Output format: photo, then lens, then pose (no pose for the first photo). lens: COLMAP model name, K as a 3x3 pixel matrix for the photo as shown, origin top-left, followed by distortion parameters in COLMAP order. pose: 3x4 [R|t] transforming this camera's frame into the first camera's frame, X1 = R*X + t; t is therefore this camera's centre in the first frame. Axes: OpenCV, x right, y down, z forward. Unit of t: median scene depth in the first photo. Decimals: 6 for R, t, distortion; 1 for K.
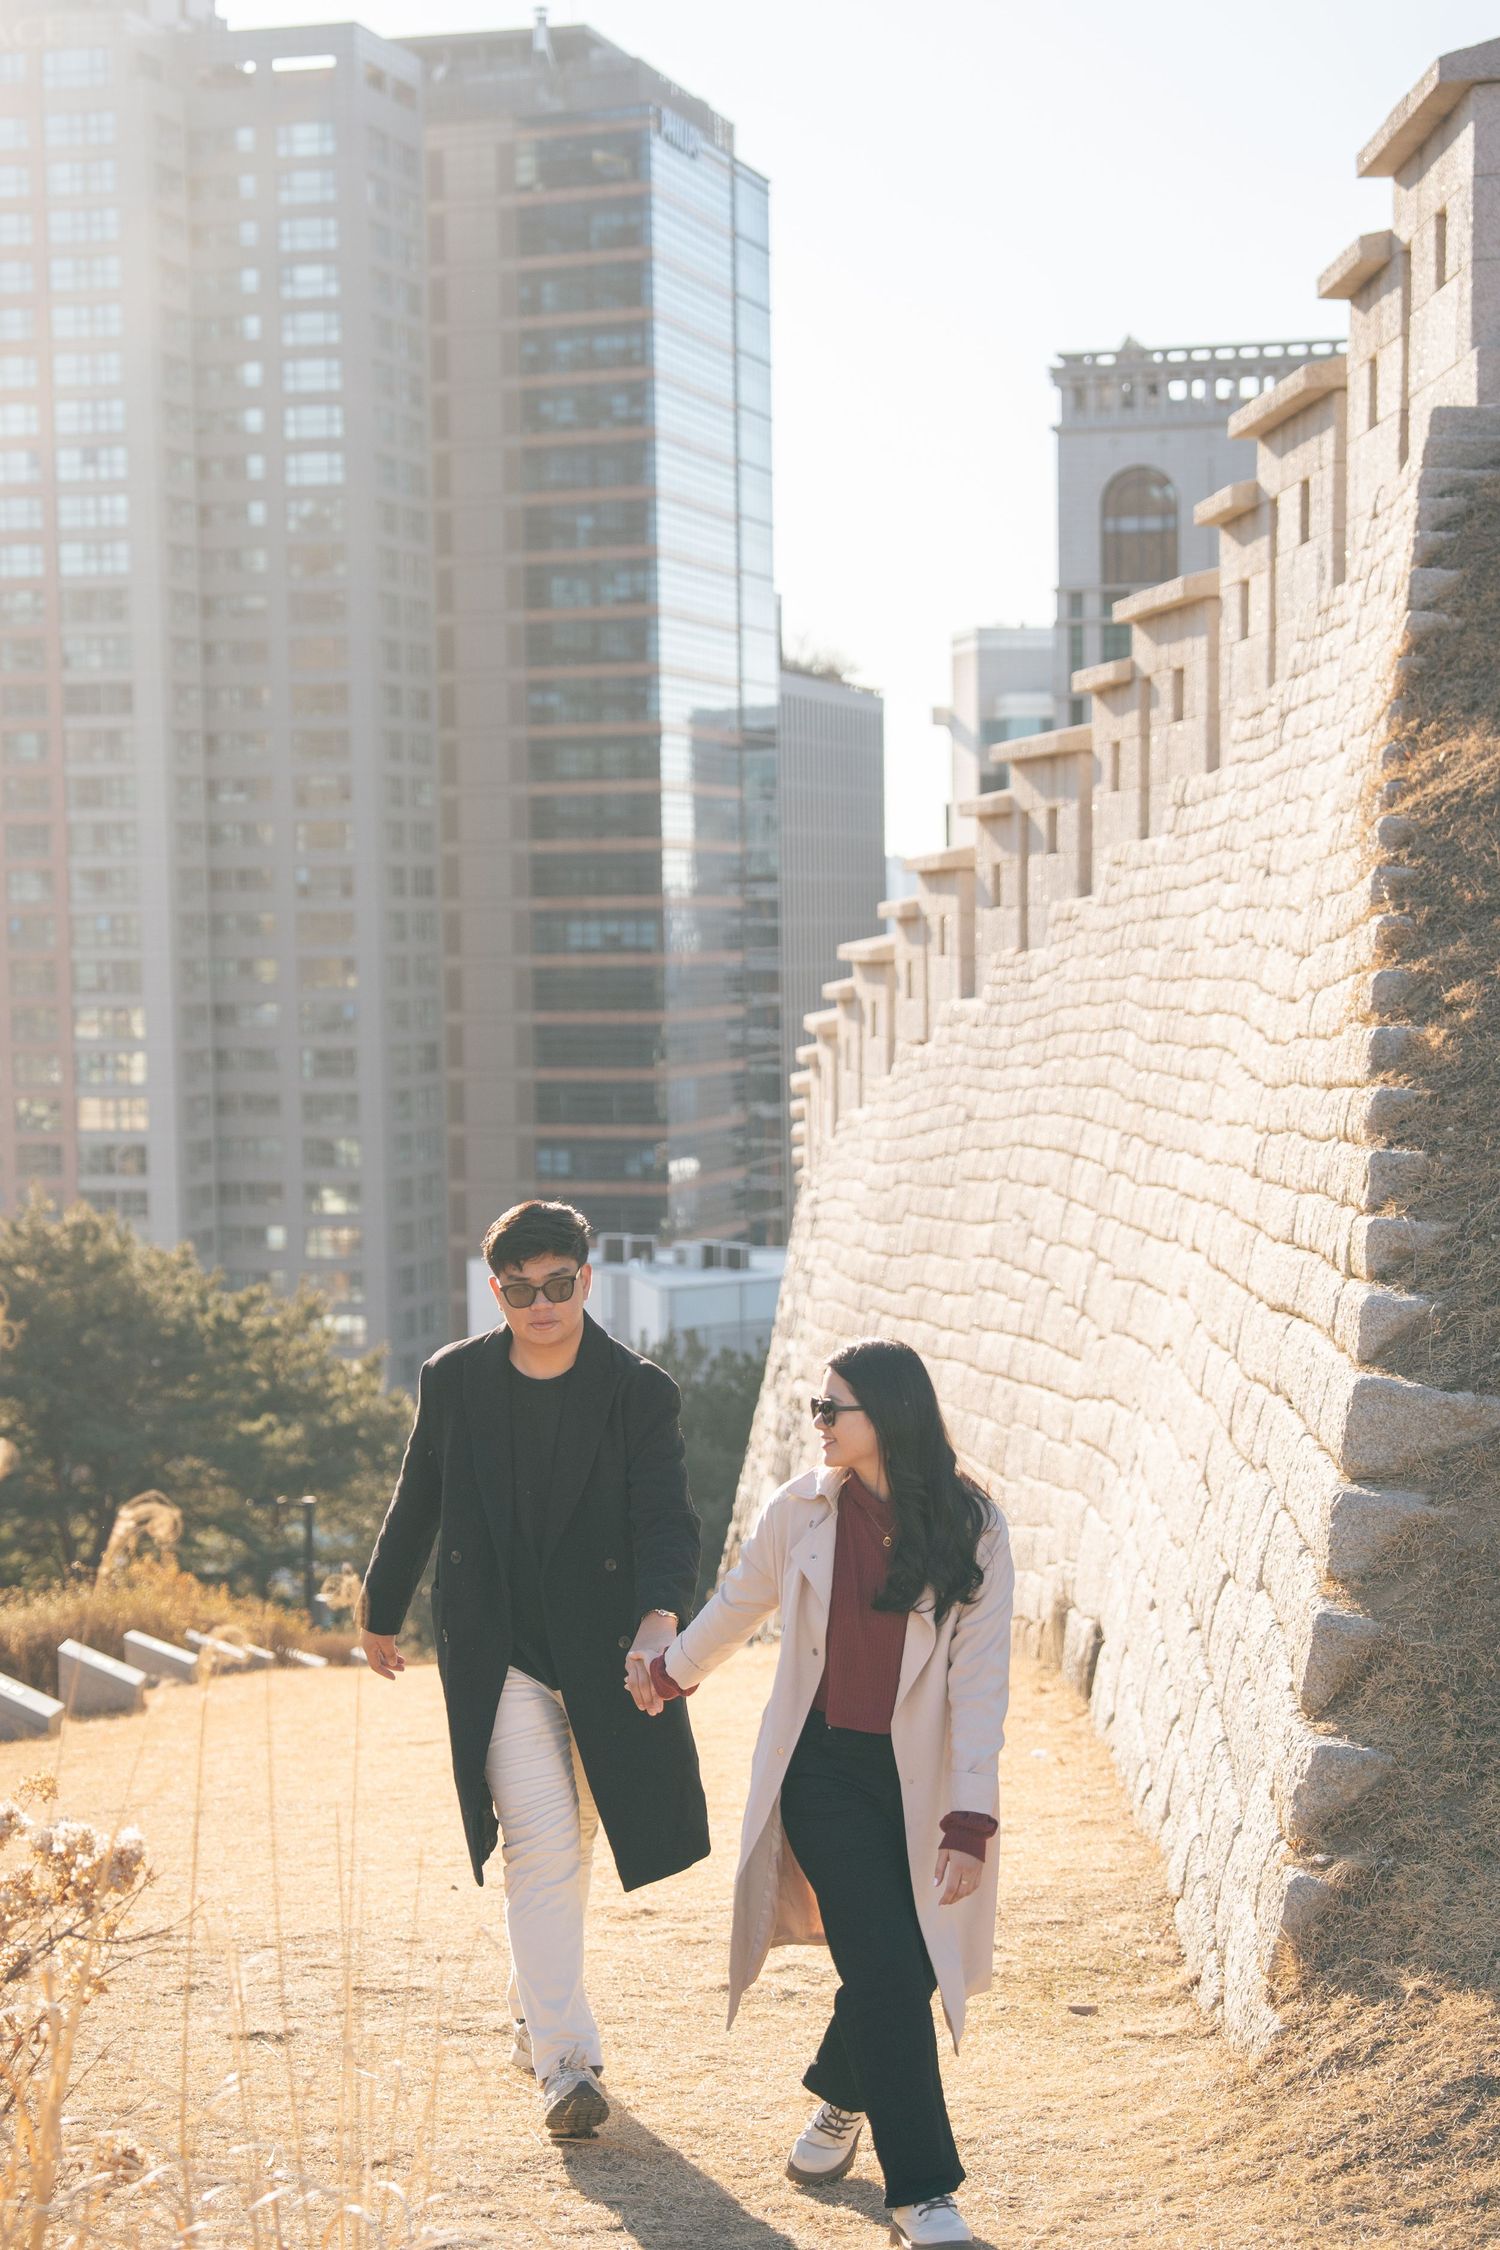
lens RADIAL K [[3946.8, 0, 708.0], [0, 3946.8, 1178.9], [0, 0, 1]] dist [0.094048, 0.000000]
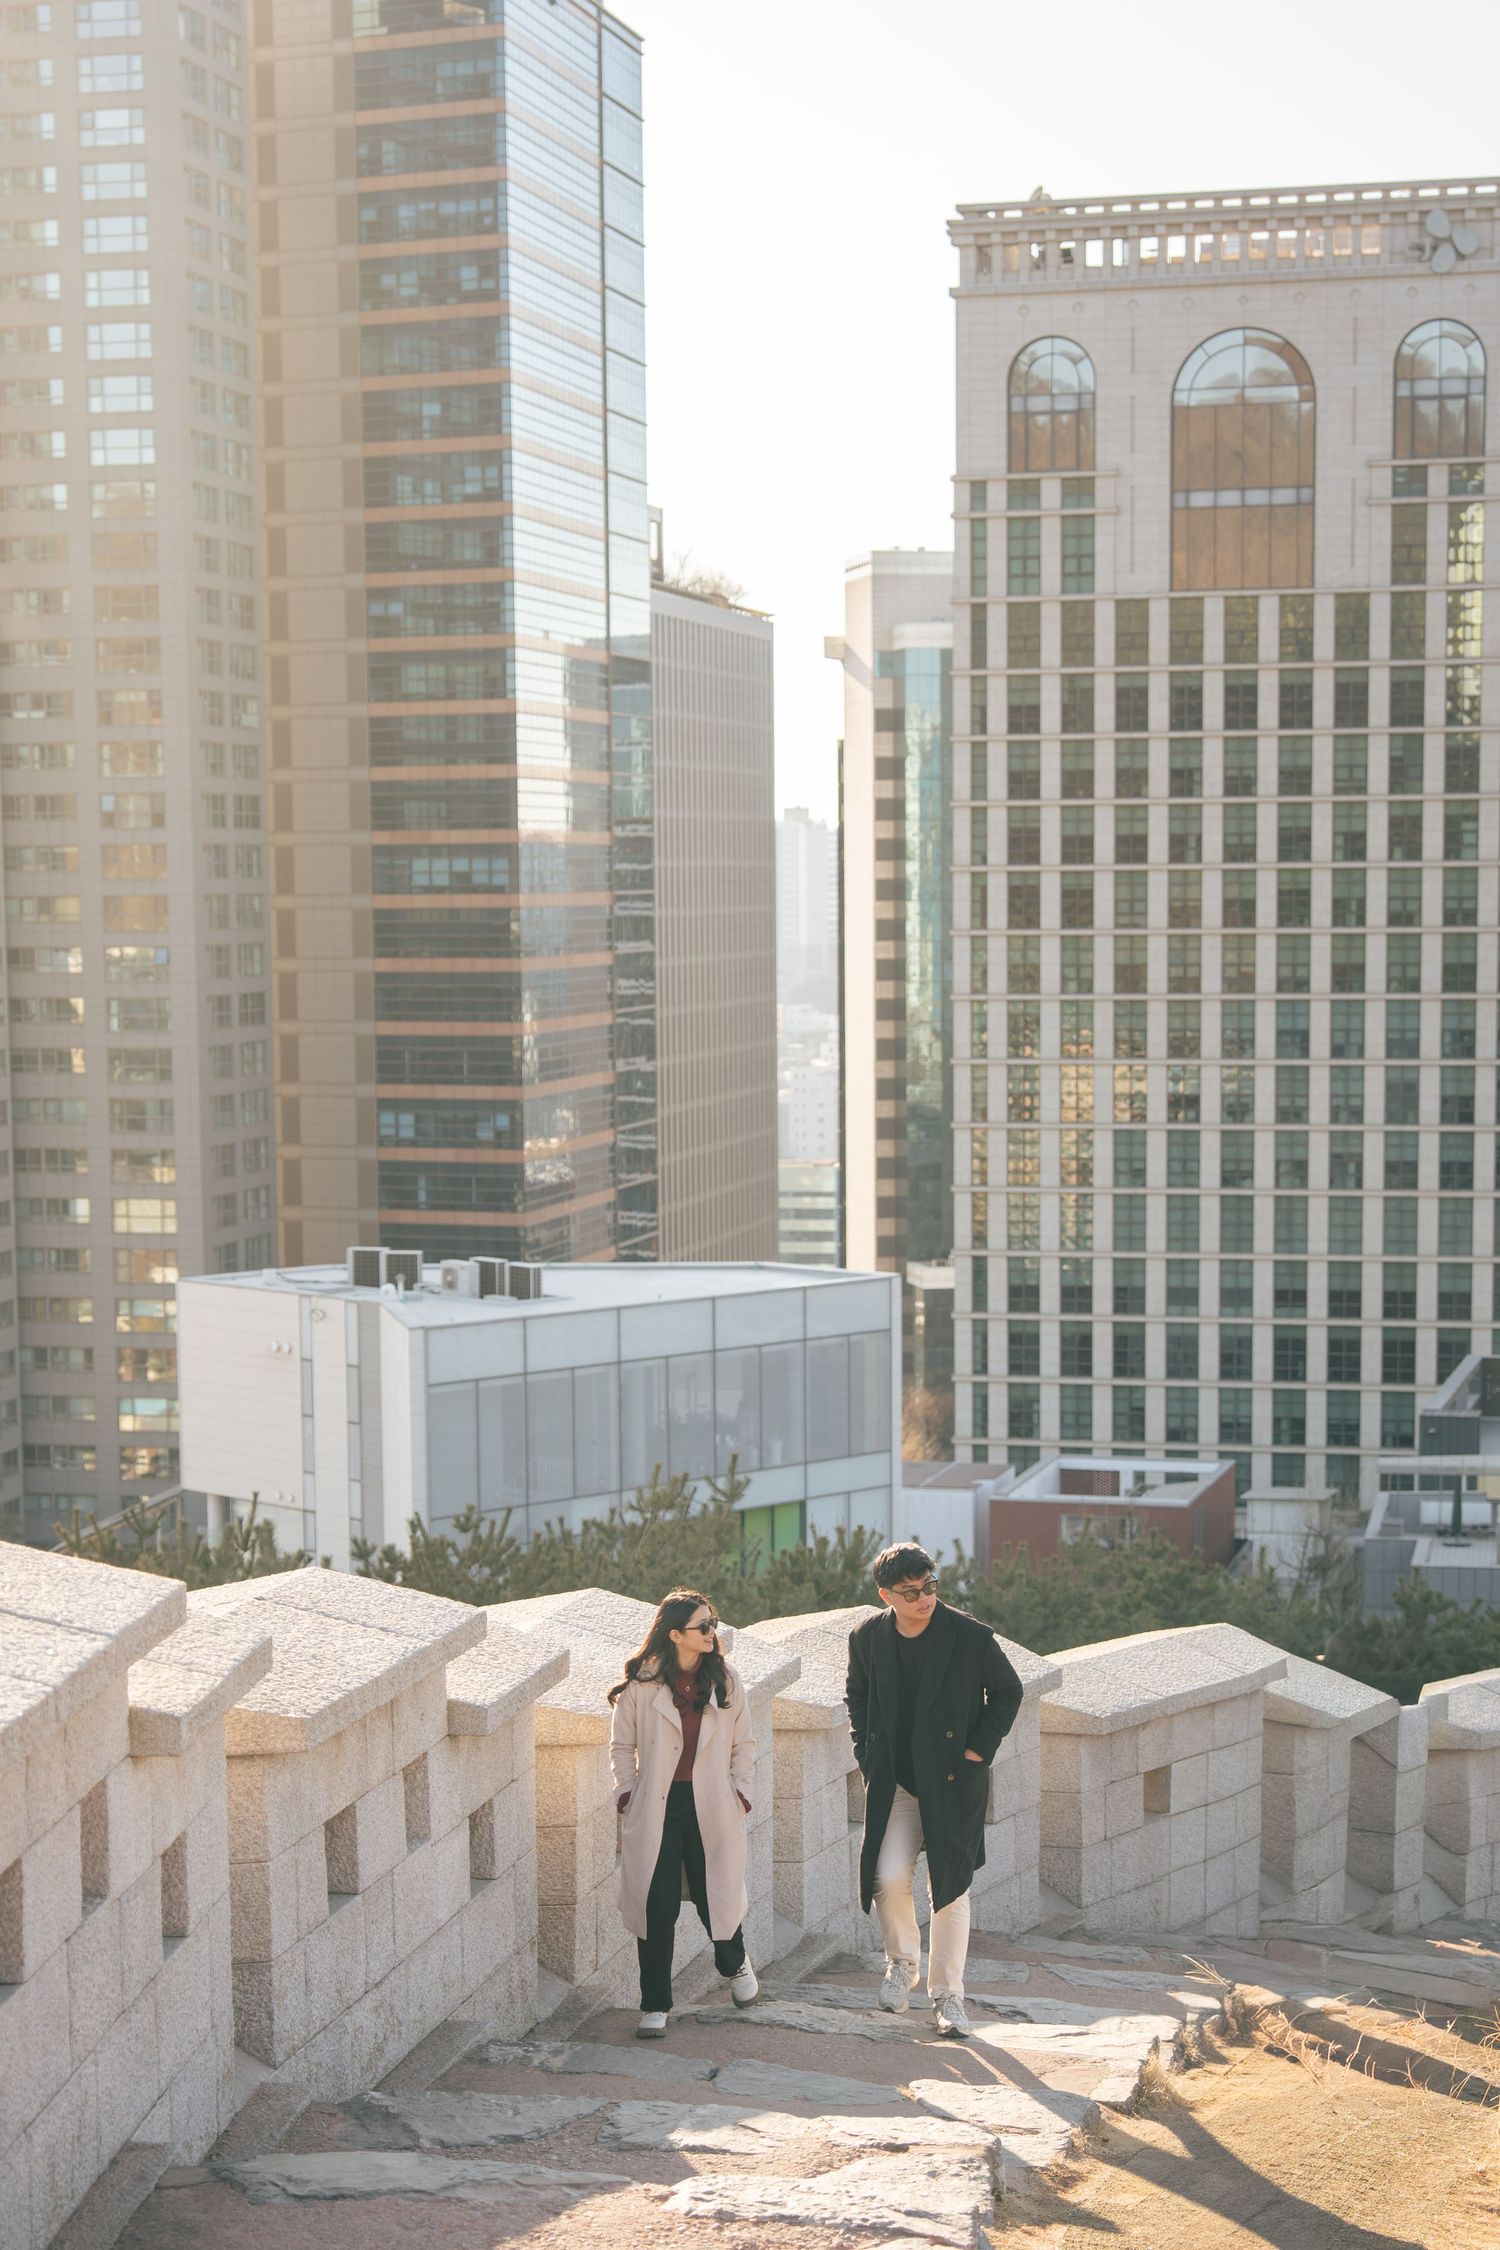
lens RADIAL K [[3526.6, 0, 748.7], [0, 3526.6, 1149.2], [0, 0, 1]] dist [0.080654, 0.000000]
pose [[0.999581, 0.002844, 0.028803, 0.018080], [-0.003122, 0.999949, 0.009613, -0.006936], [-0.028774, -0.009699, 0.999539, 0.196738]]
